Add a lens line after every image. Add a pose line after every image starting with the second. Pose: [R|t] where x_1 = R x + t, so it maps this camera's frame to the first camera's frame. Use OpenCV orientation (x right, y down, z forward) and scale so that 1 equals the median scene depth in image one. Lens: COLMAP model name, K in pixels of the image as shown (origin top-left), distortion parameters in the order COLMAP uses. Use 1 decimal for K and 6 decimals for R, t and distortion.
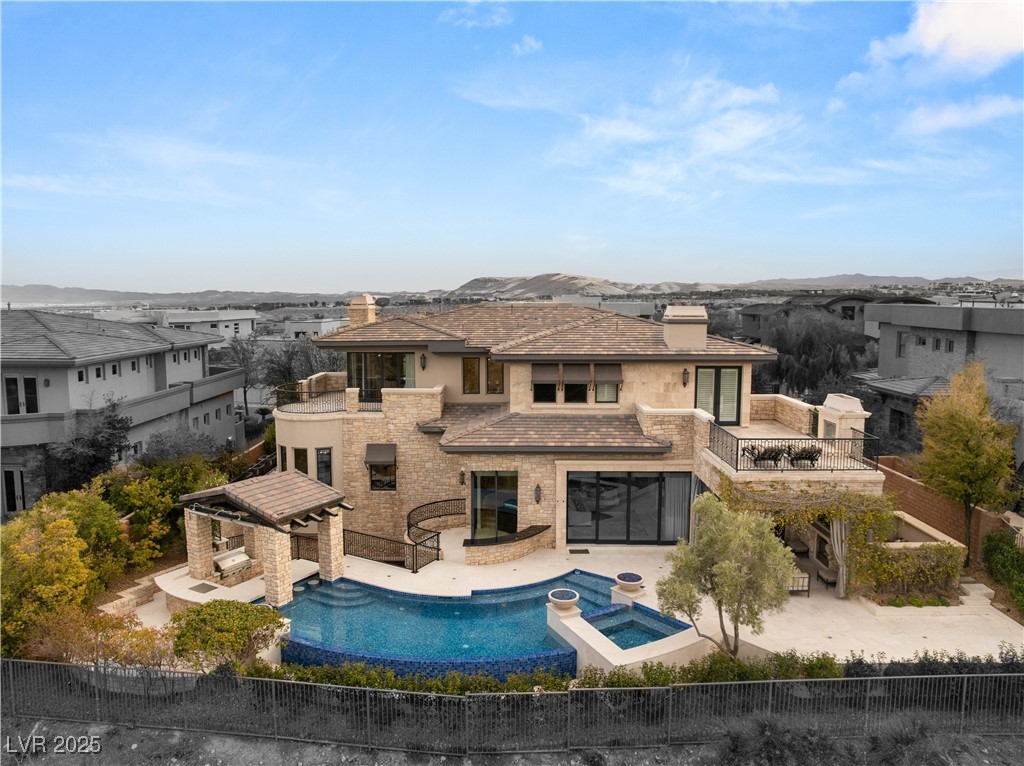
lens RADIAL K [[724.7, 0, 512.0], [0, 724.7, 383.0], [0, 0, 1]] dist [-0.040204, 0.000470]
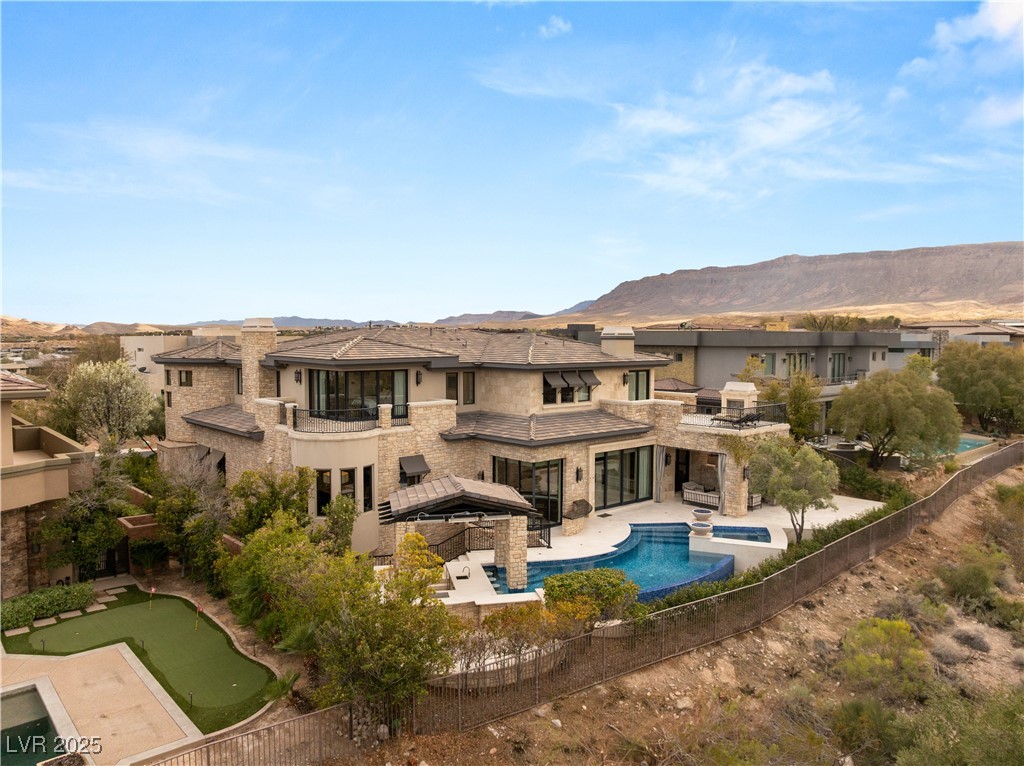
lens RADIAL K [[724.7, 0, 512.0], [0, 724.7, 383.0], [0, 0, 1]] dist [-0.040204, 0.000470]
pose [[0.752724, -0.041197, 0.657046, -0.804580], [0.078025, 0.996588, -0.026901, 0.019860], [-0.653696, 0.071515, 0.753371, 0.119783]]
